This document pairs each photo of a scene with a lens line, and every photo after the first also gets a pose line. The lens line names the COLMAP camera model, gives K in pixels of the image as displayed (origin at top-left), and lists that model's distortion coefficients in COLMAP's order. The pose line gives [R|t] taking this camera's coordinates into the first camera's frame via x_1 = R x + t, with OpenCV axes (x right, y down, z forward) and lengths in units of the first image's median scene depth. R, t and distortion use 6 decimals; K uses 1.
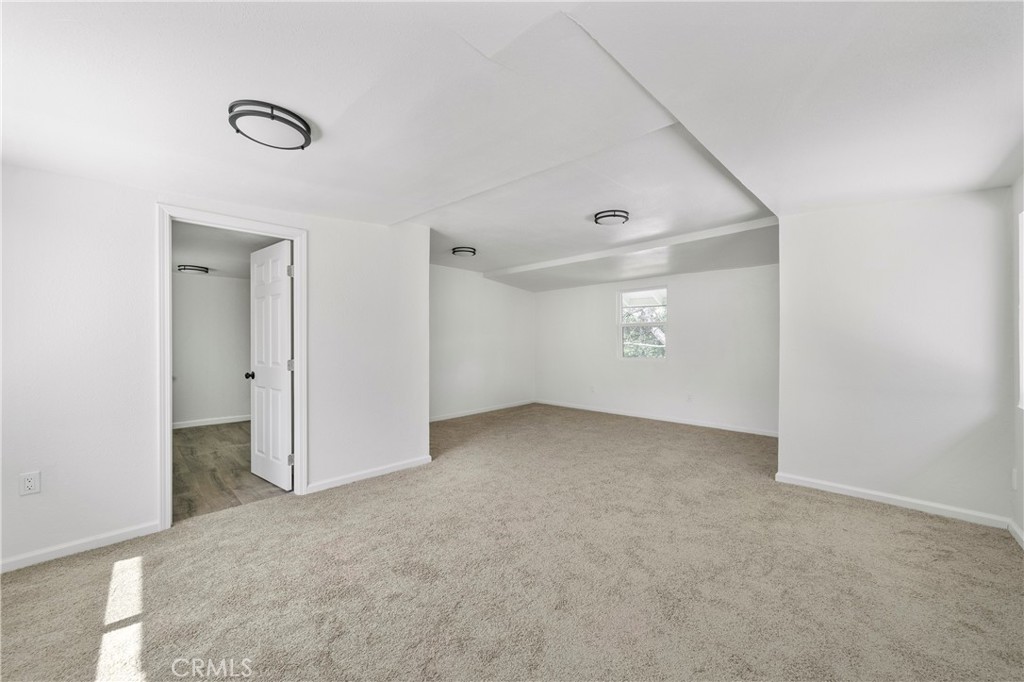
lens RADIAL K [[379.8, 0, 513.4], [0, 379.8, 338.9], [0, 0, 1]] dist [0.001982, 0.000181]
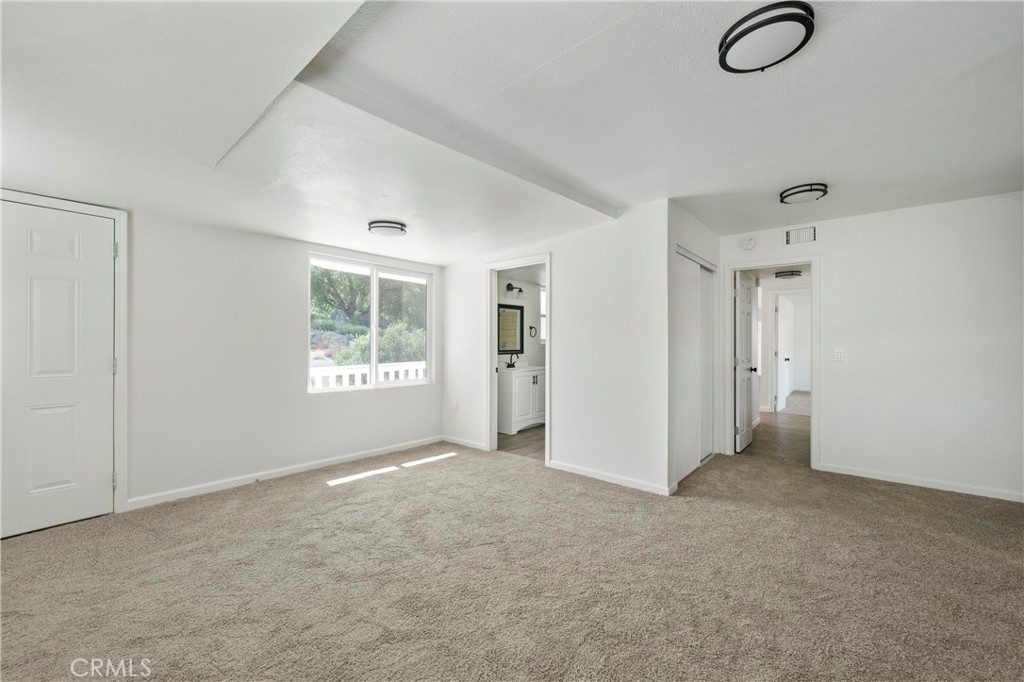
lens RADIAL K [[400.4, 0, 514.2], [0, 400.4, 344.2], [0, 0, 1]] dist [-0.000027, 0.000010]
pose [[0.099419, 0.001222, -0.995045, 0.973190], [-0.005708, 0.999983, 0.000658, 0.017514], [0.995029, 0.005614, 0.099425, 1.009850]]
